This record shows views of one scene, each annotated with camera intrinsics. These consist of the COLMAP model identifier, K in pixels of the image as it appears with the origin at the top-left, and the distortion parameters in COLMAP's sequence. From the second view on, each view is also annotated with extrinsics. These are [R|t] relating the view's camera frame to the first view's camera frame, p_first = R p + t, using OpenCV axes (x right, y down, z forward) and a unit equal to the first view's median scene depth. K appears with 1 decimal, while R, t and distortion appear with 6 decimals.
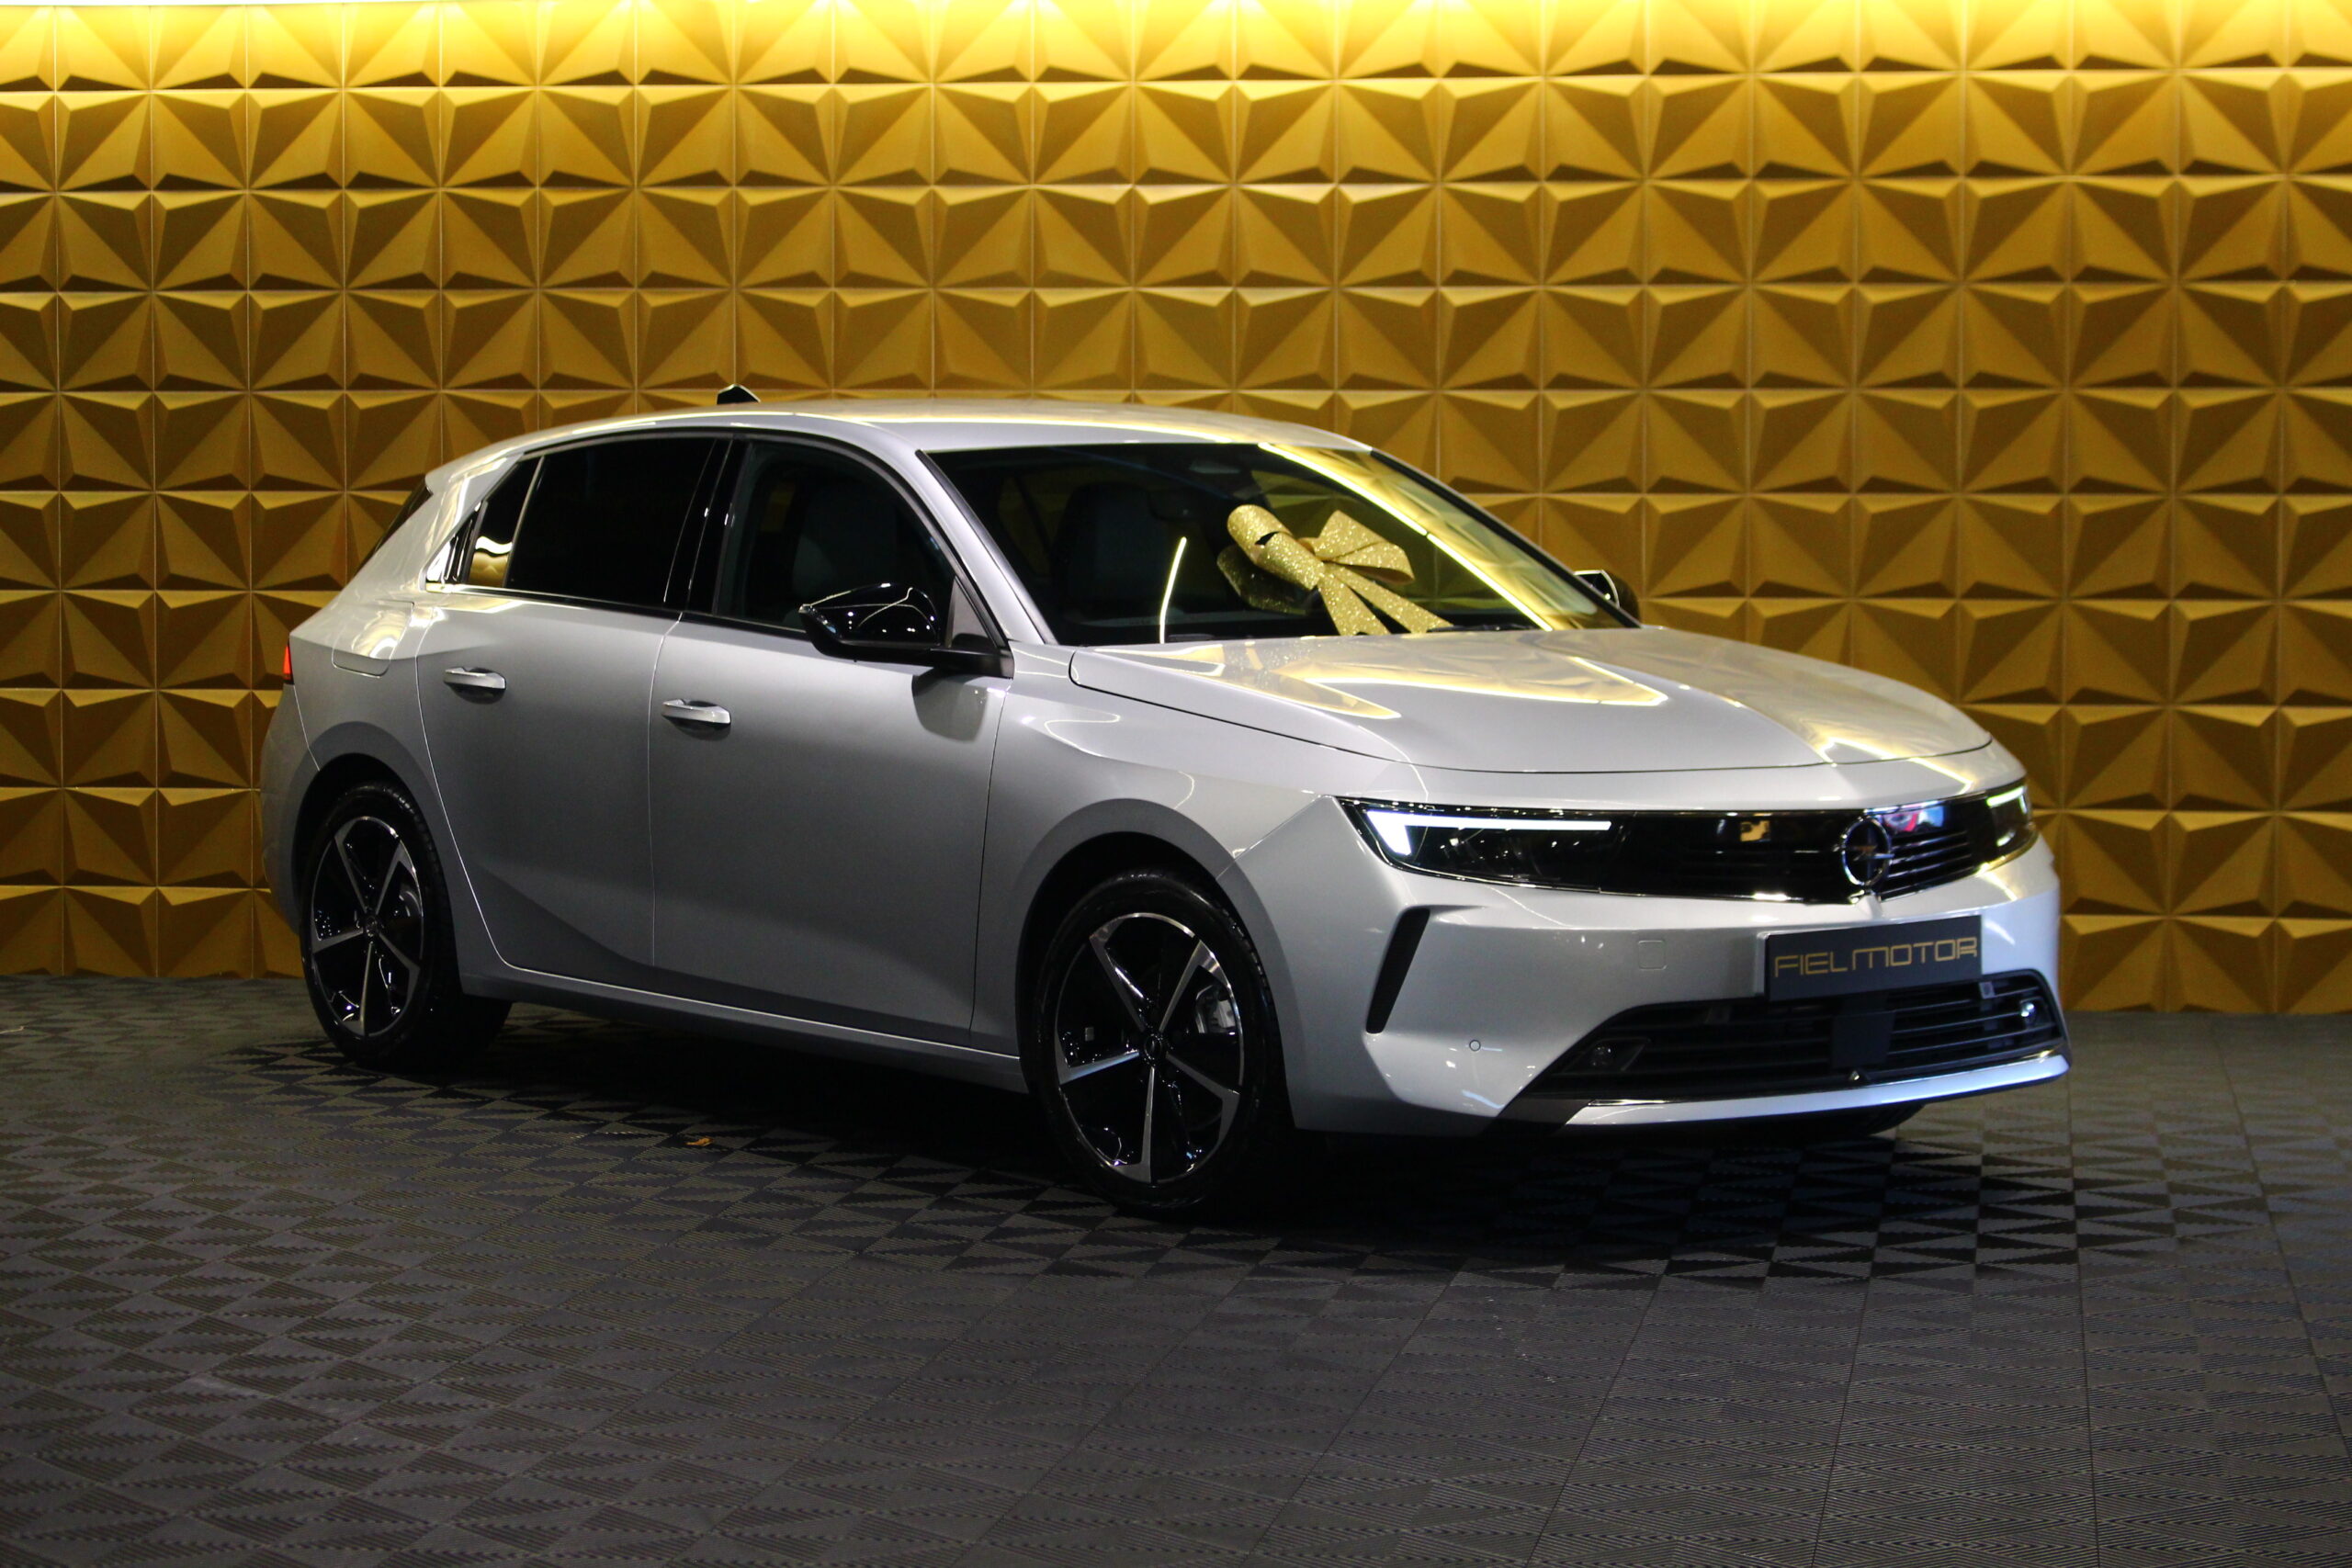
lens RADIAL K [[6993.7, 0, 1176.0], [0, 6993.7, 784.0], [0, 0, 1]] dist [-0.142321, 0.064823]
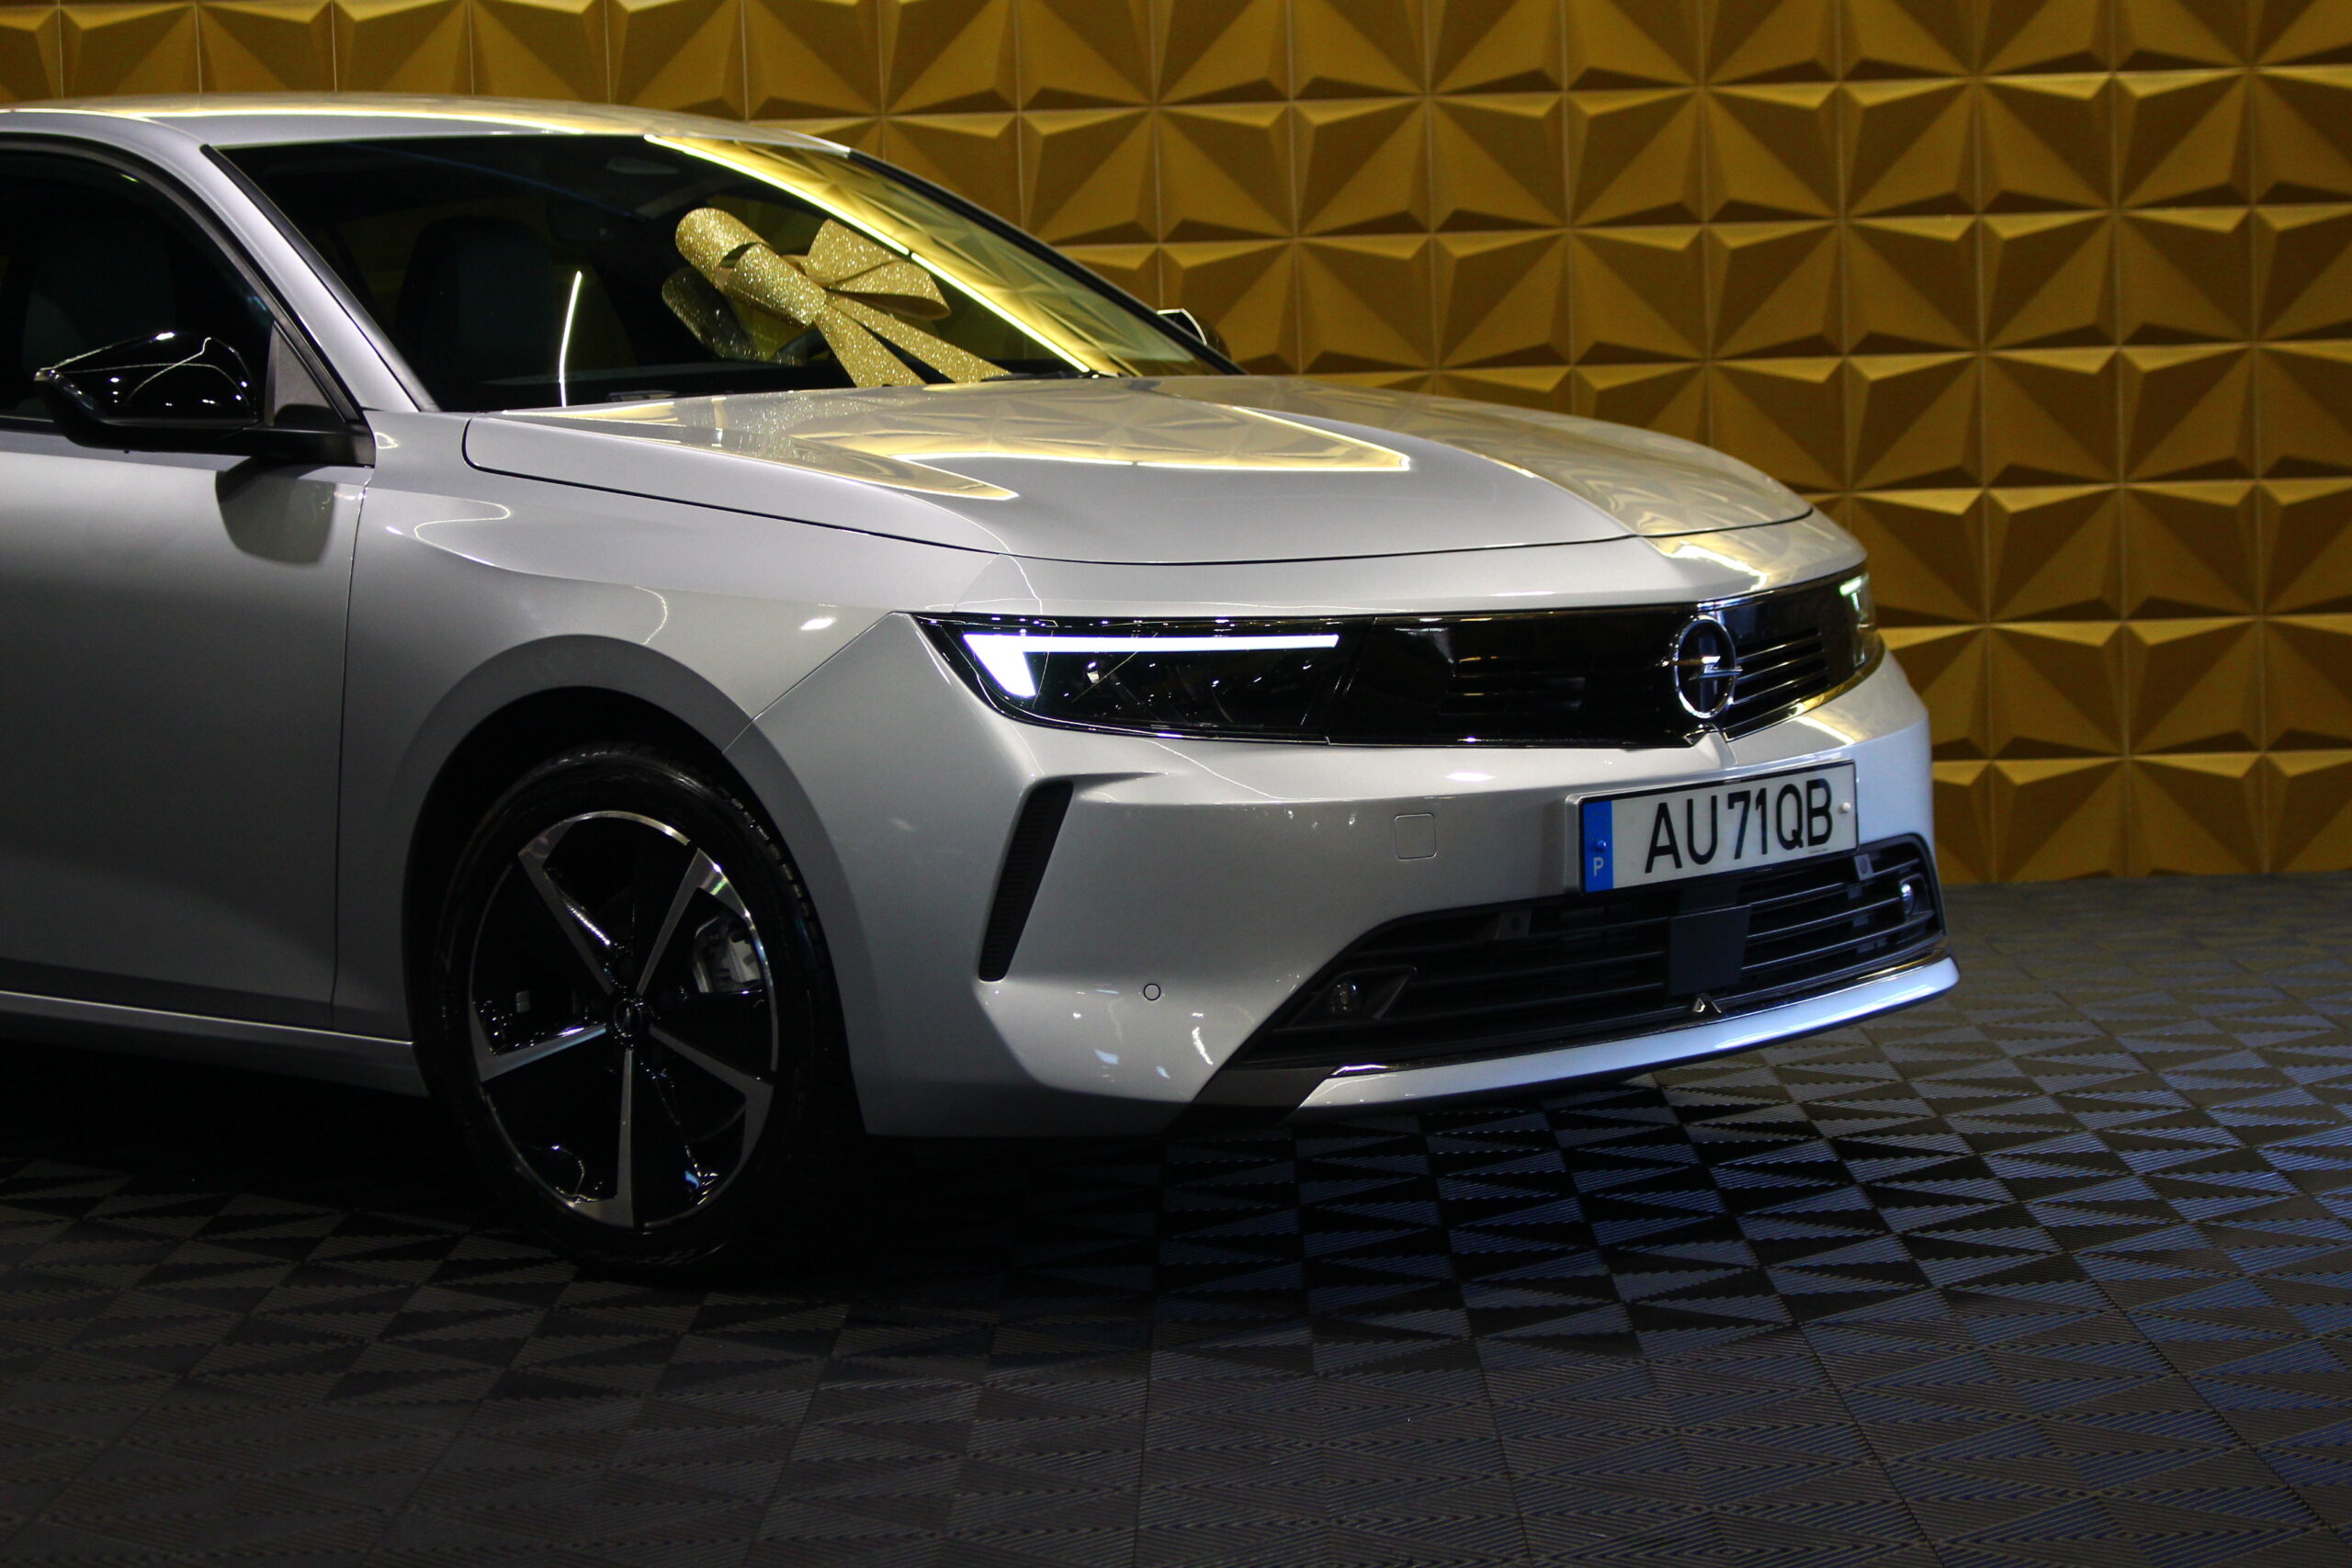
lens RADIAL K [[5050.0, 0, 1176.0], [0, 5050.0, 784.0], [0, 0, 1]] dist [0.045053, -0.162432]
pose [[0.984920, -0.046038, 0.166773, -0.030073], [0.044650, 0.998930, 0.012063, 0.012513], [-0.167149, -0.004435, 0.985922, 0.525678]]
